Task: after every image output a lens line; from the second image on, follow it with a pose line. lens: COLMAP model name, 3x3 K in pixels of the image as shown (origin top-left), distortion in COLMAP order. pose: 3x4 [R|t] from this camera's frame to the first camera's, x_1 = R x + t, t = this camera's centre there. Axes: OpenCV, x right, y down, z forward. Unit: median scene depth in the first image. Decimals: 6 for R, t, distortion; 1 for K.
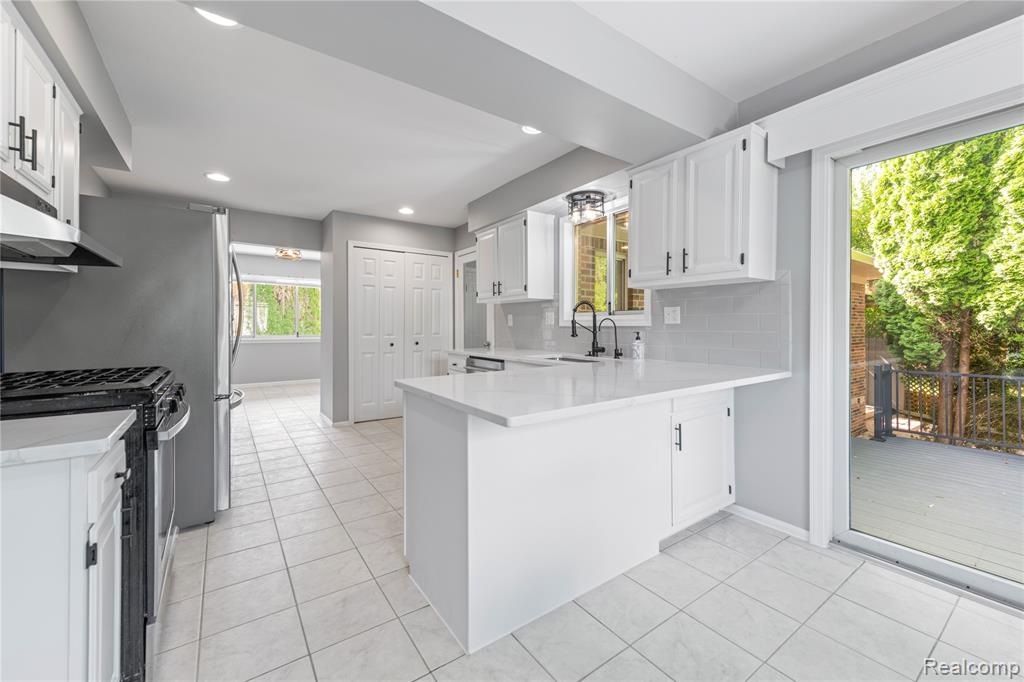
lens RADIAL K [[407.2, 0, 518.6], [0, 407.2, 331.1], [0, 0, 1]] dist [0.012965, -0.000028]
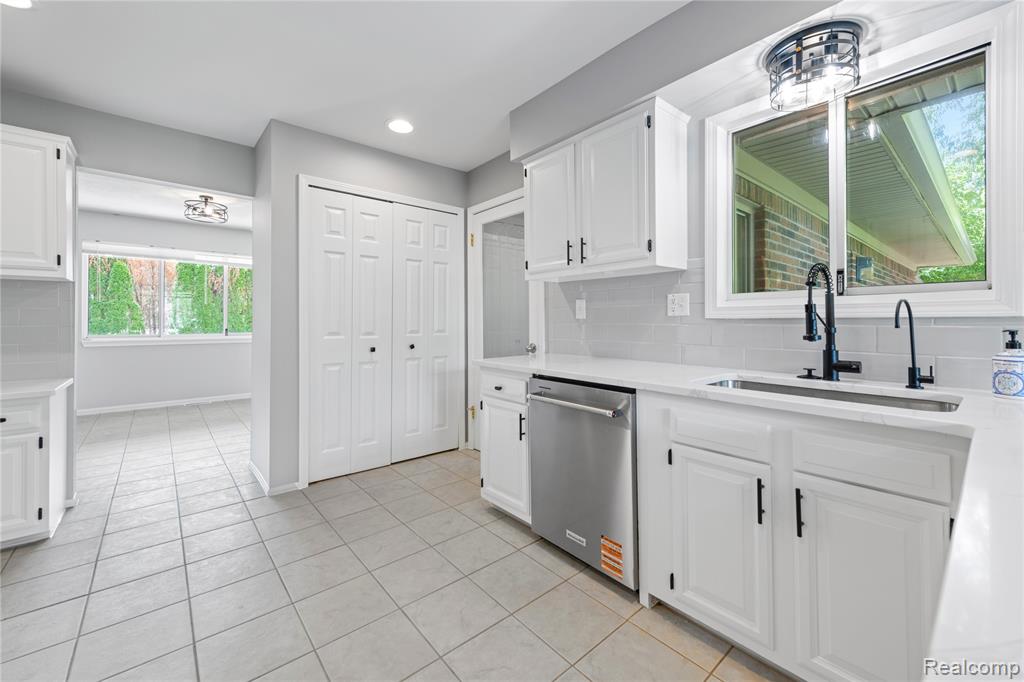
lens RADIAL K [[410.6, 0, 519.1], [0, 410.6, 321.9], [0, 0, 1]] dist [0.010610, 0.000019]
pose [[0.995671, -0.003159, 0.092893, -0.168503], [0.003980, 0.999955, -0.008656, -0.003142], [-0.092861, 0.008989, 0.995638, 0.408352]]
